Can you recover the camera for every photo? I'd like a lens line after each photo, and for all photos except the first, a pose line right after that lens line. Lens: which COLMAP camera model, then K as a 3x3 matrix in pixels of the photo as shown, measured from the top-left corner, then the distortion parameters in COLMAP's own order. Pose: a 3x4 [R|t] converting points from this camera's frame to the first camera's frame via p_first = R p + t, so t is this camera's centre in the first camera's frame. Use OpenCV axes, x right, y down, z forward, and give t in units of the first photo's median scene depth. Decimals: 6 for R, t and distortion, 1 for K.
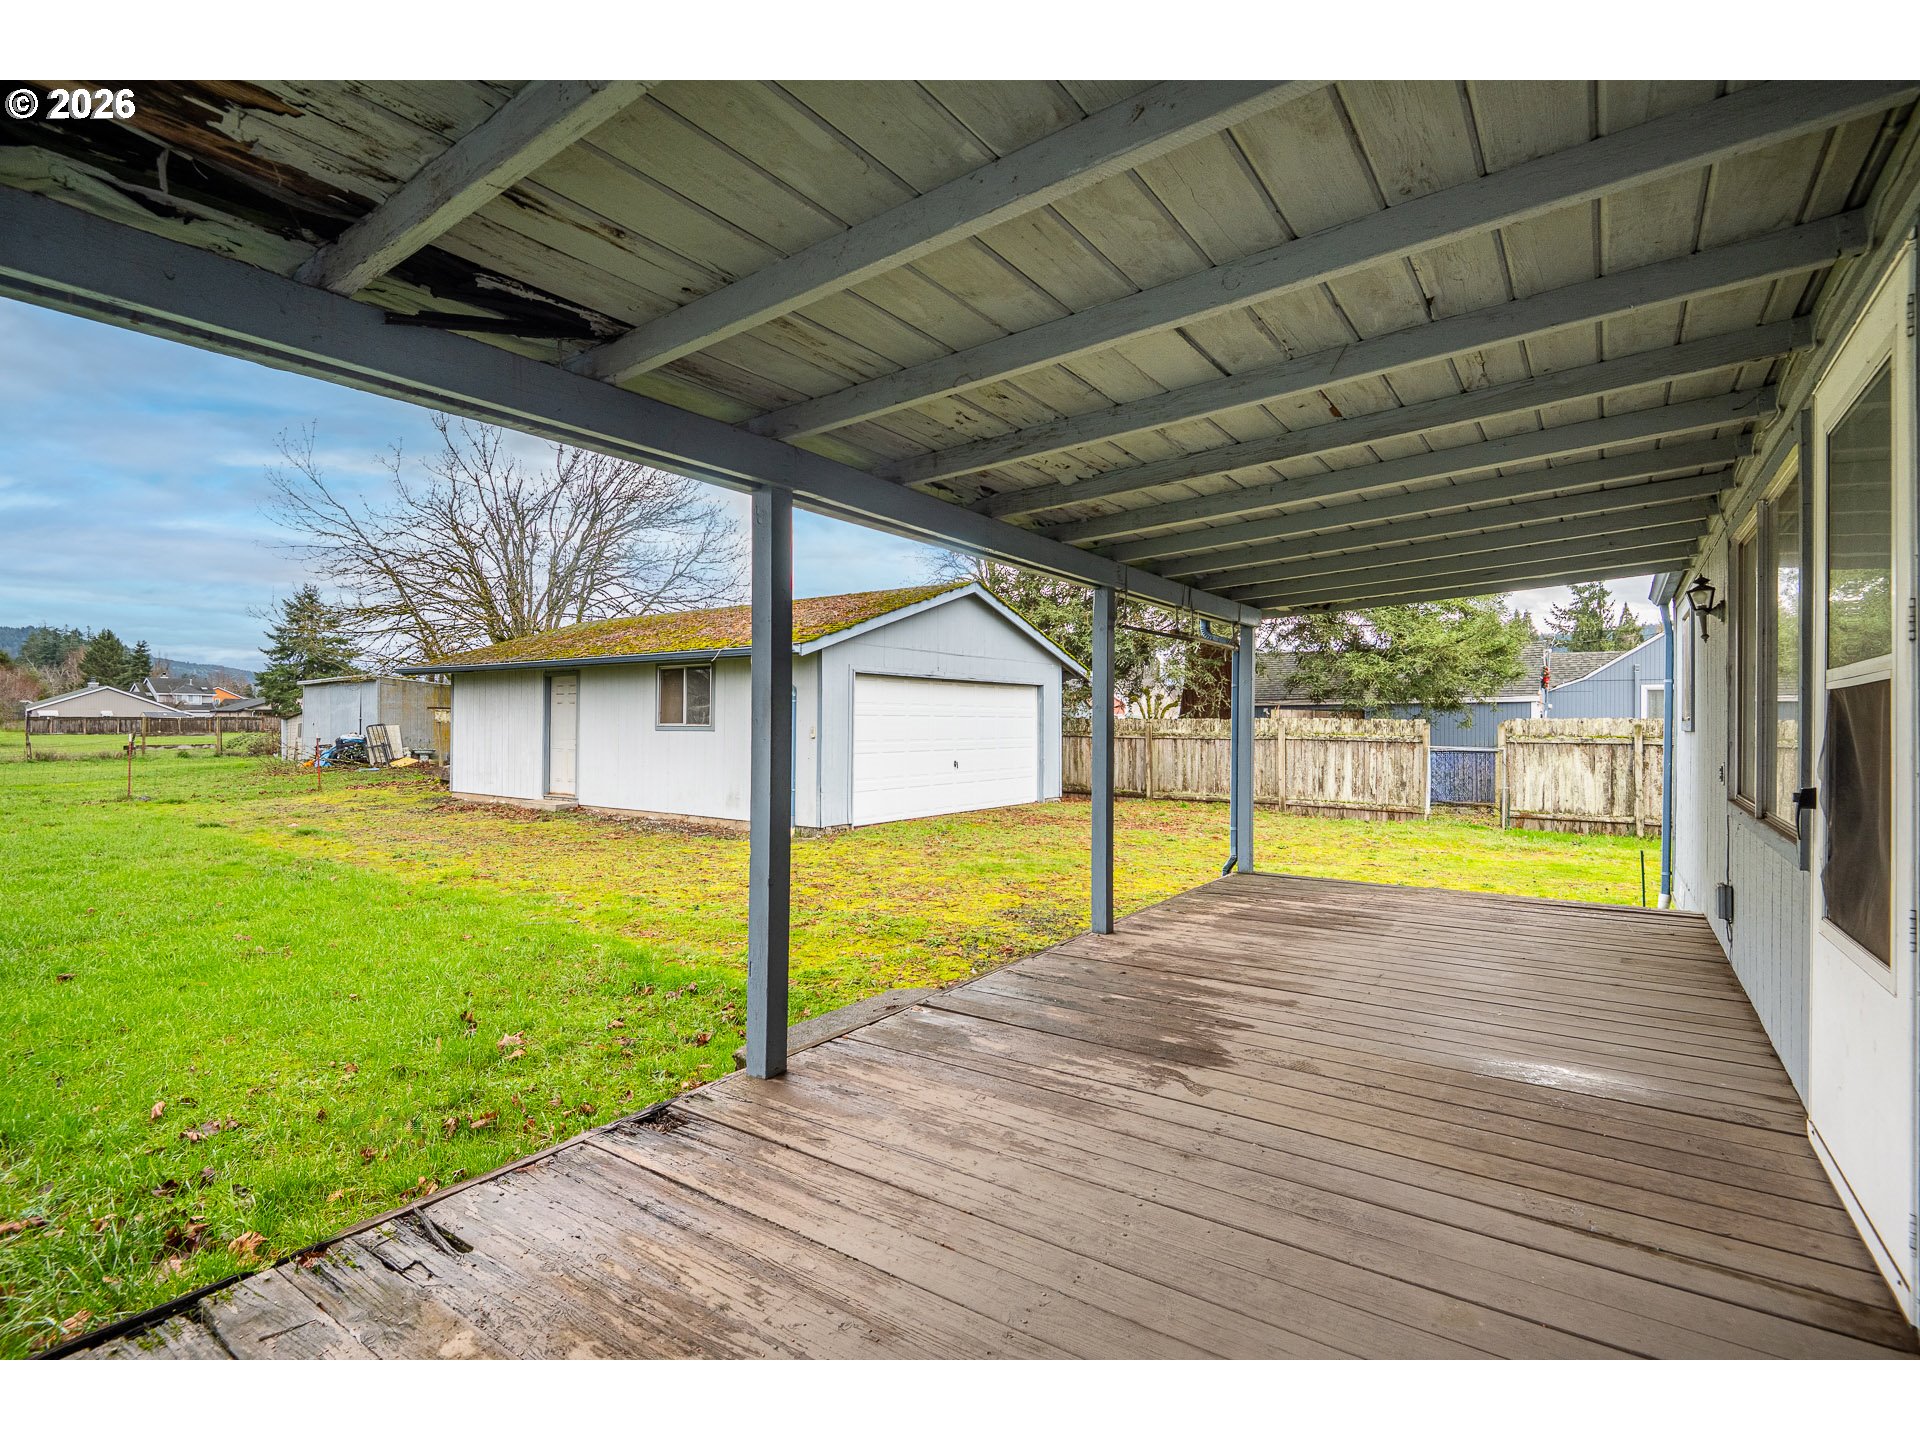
lens RADIAL K [[874.1, 0, 1024.3], [0, 874.1, 717.4], [0, 0, 1]] dist [0.005108, -0.000930]
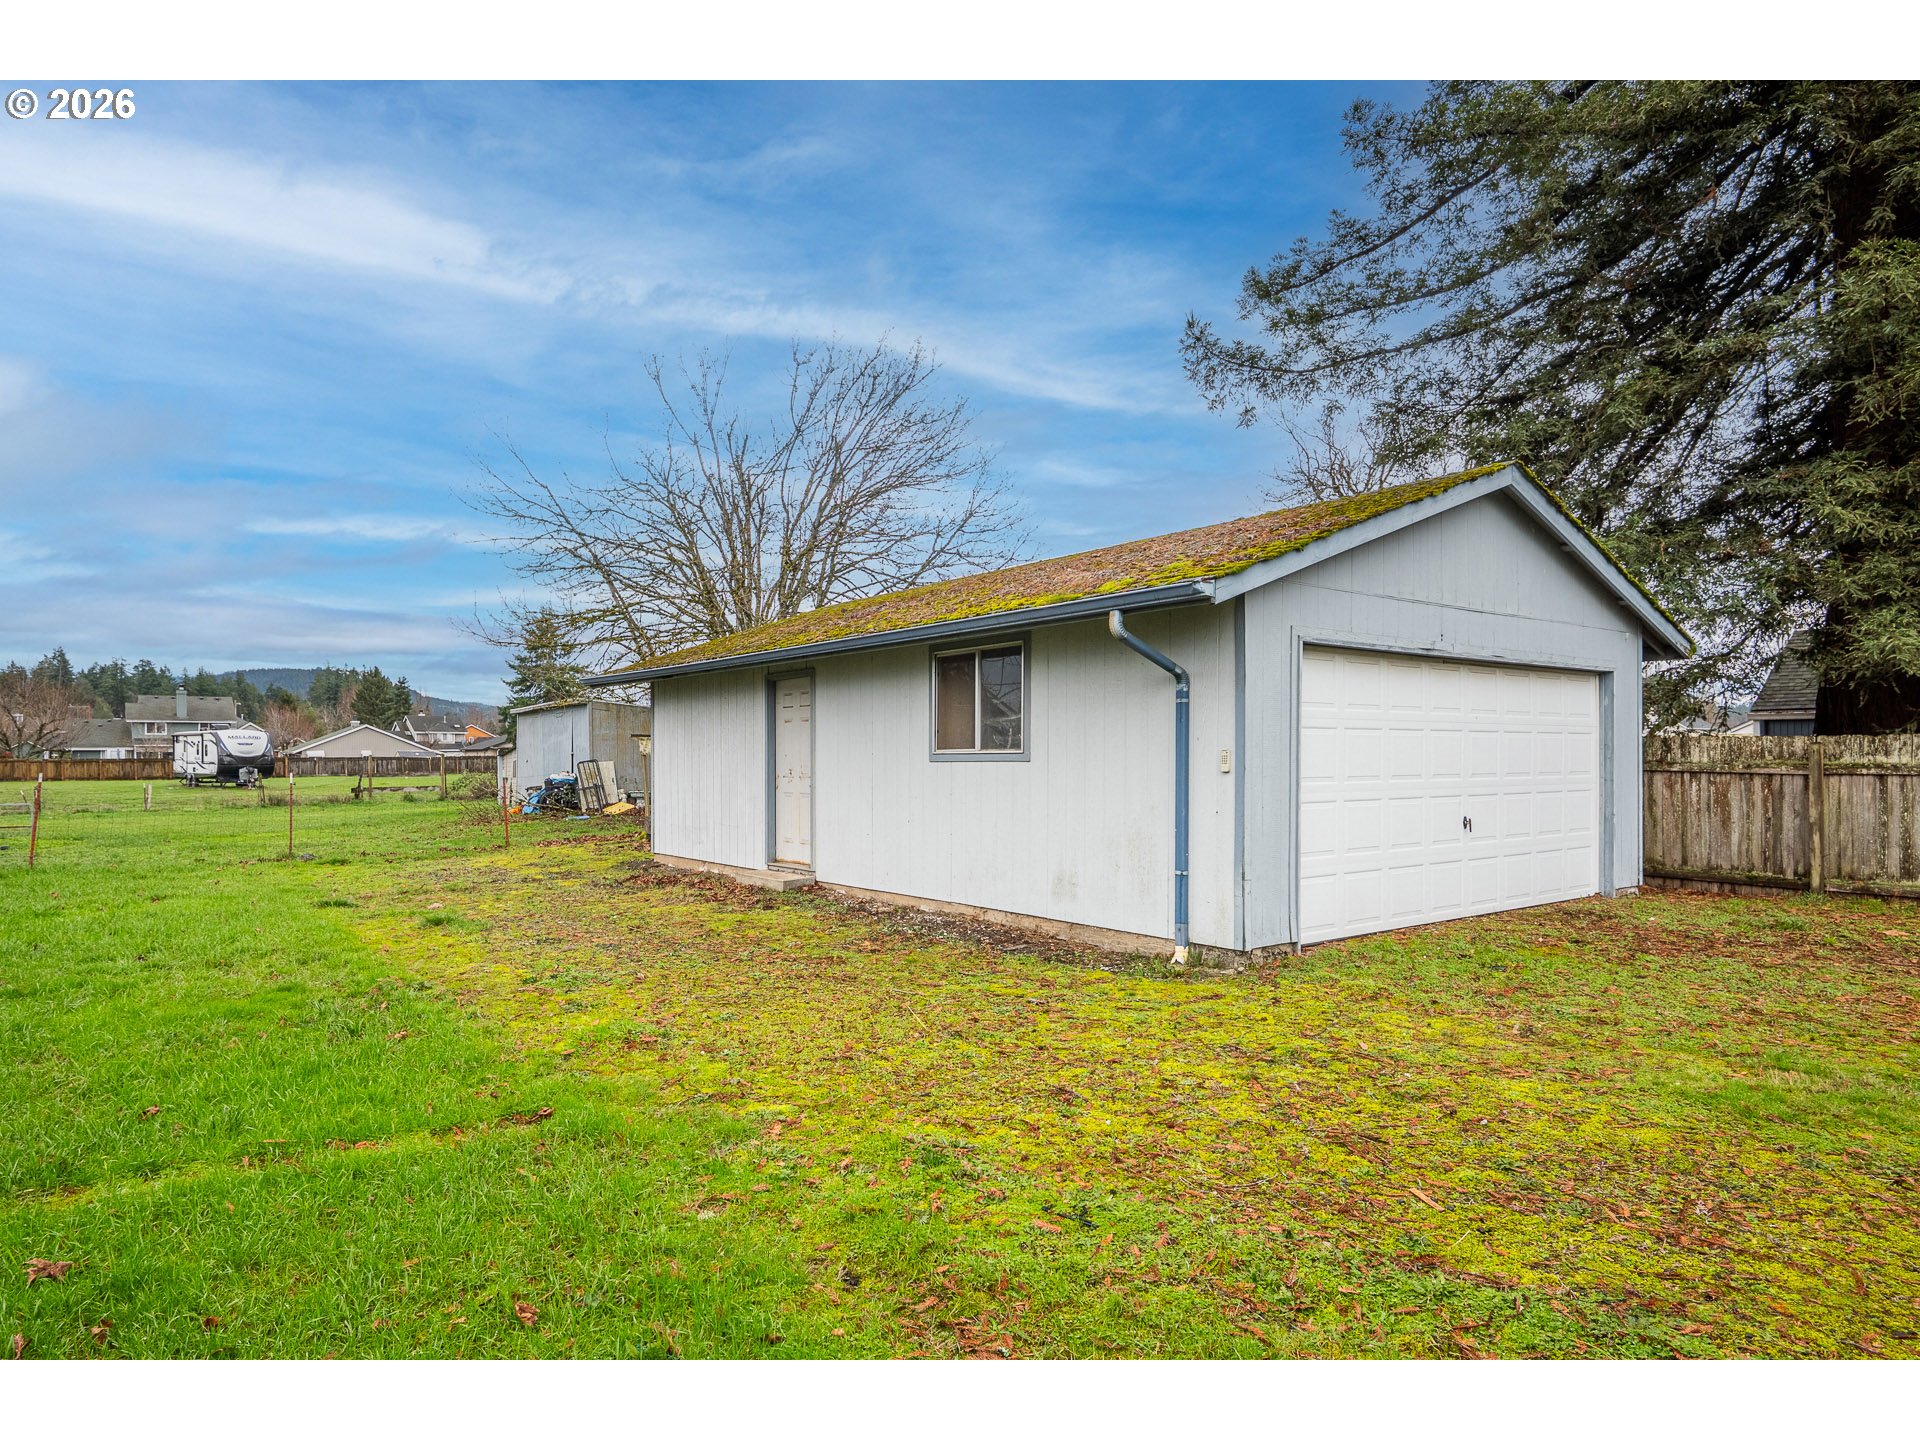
lens RADIAL K [[1157.1, 0, 978.5], [0, 1157.1, 725.3], [0, 0, 1]] dist [0.042398, 0.000203]
pose [[0.944459, -0.017843, -0.328144, -0.062255], [0.010981, 0.999681, -0.022751, 0.003985], [0.328446, 0.017884, 0.944354, 0.126440]]
